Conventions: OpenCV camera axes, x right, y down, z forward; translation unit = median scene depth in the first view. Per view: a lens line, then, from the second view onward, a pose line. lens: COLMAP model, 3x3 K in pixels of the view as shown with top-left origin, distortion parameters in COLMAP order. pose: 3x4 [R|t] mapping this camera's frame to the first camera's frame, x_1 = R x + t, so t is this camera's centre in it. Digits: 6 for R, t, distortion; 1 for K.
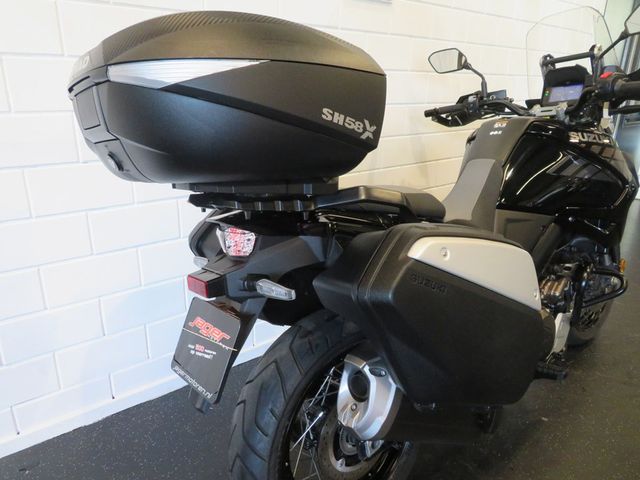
lens RADIAL K [[453.8, 0, 316.4], [0, 453.8, 242.5], [0, 0, 1]] dist [-0.008510, 0.000069]
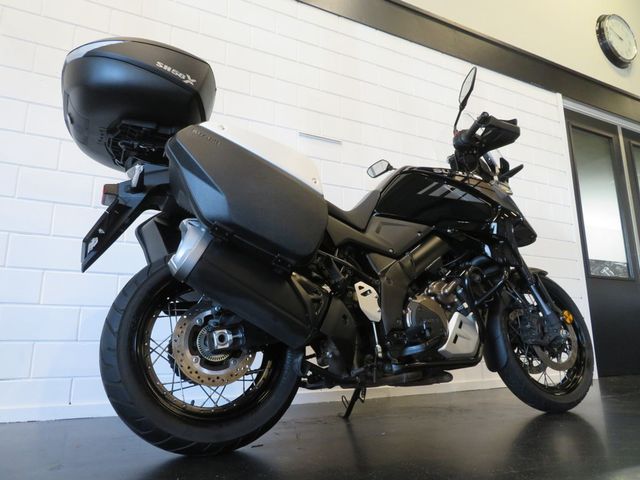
lens RADIAL K [[457.7, 0, 320.0], [0, 457.7, 240.0], [0, 0, 1]] dist [-0.000567, -0.001152]
pose [[0.979536, -0.069371, -0.188937, 0.613133], [-0.039258, 0.854842, -0.517401, 0.819753], [0.197404, 0.514231, 0.834625, -0.086078]]
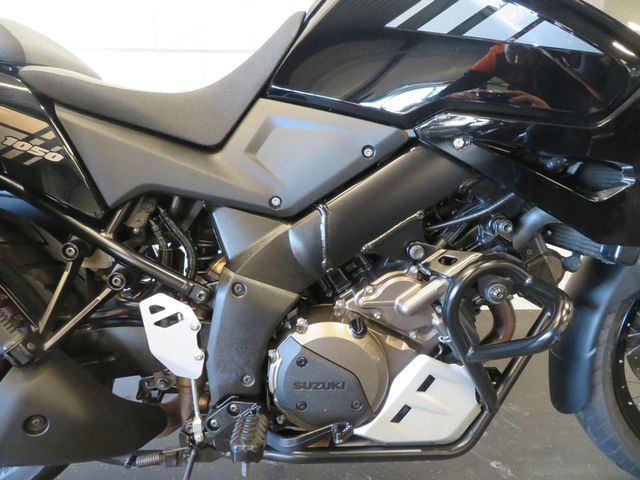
lens RADIAL K [[457.7, 0, 320.0], [0, 457.7, 240.0], [0, 0, 1]] dist [-0.000567, -0.001152]
pose [[0.794282, 0.192755, -0.576161, 0.977786], [-0.199788, 0.978463, 0.051923, 0.056166], [0.573760, 0.073869, 0.815685, 0.779024]]
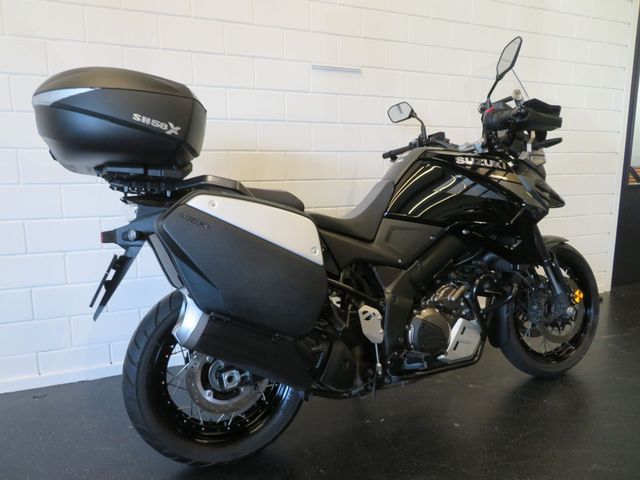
lens RADIAL K [[453.8, 0, 316.4], [0, 453.8, 242.5], [0, 0, 1]] dist [-0.008510, 0.000069]
pose [[0.964053, 0.025012, -0.264530, 0.682052], [-0.070218, 0.984149, -0.162849, 0.250003], [0.256264, 0.175570, 0.950528, -0.230473]]
